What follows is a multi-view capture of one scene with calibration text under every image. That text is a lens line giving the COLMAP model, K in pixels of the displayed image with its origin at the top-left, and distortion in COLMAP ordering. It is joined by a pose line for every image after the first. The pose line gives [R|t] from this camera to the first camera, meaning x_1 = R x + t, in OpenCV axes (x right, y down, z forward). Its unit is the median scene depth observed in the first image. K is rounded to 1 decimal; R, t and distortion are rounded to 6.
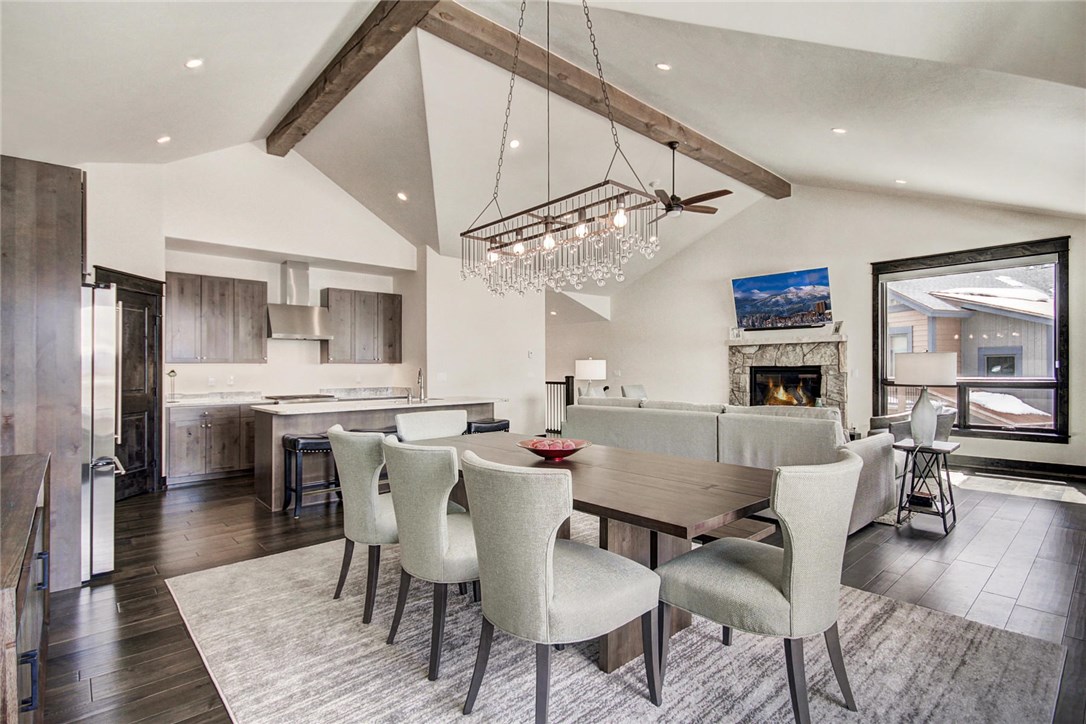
lens RADIAL K [[531.9, 0, 548.5], [0, 531.9, 365.3], [0, 0, 1]] dist [0.008735, 0.001648]
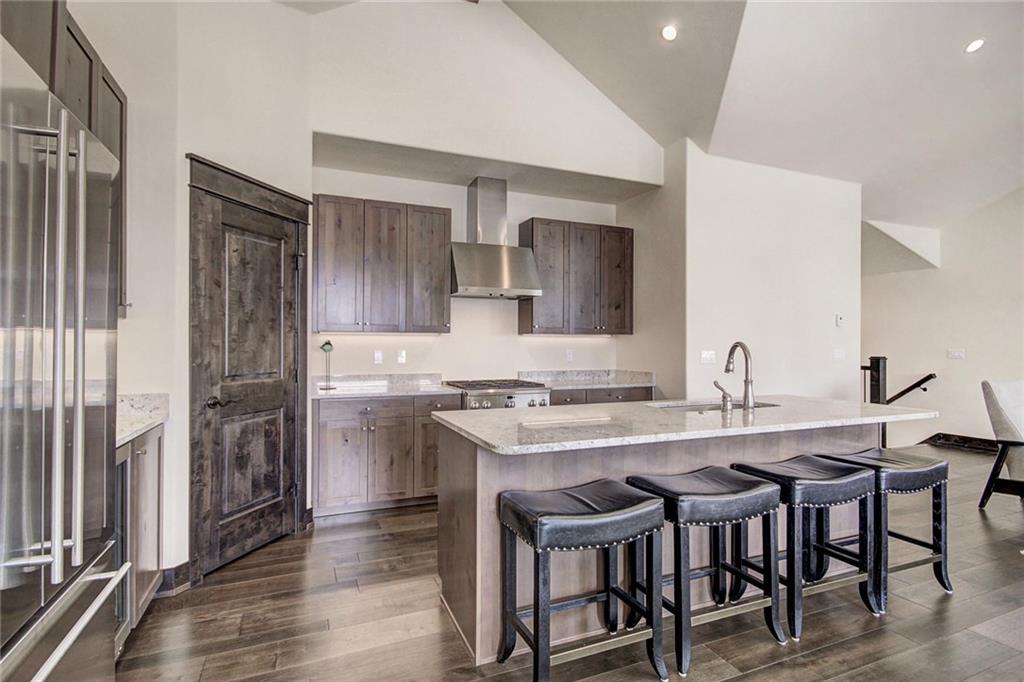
lens RADIAL K [[511.8, 0, 507.5], [0, 511.8, 342.6], [0, 0, 1]] dist [0.016408, 0.000701]
pose [[0.940358, 0.005208, -0.340146, -0.225753], [-0.004144, 0.999984, 0.003855, 0.005550], [0.340161, -0.002215, 0.940365, 0.393517]]
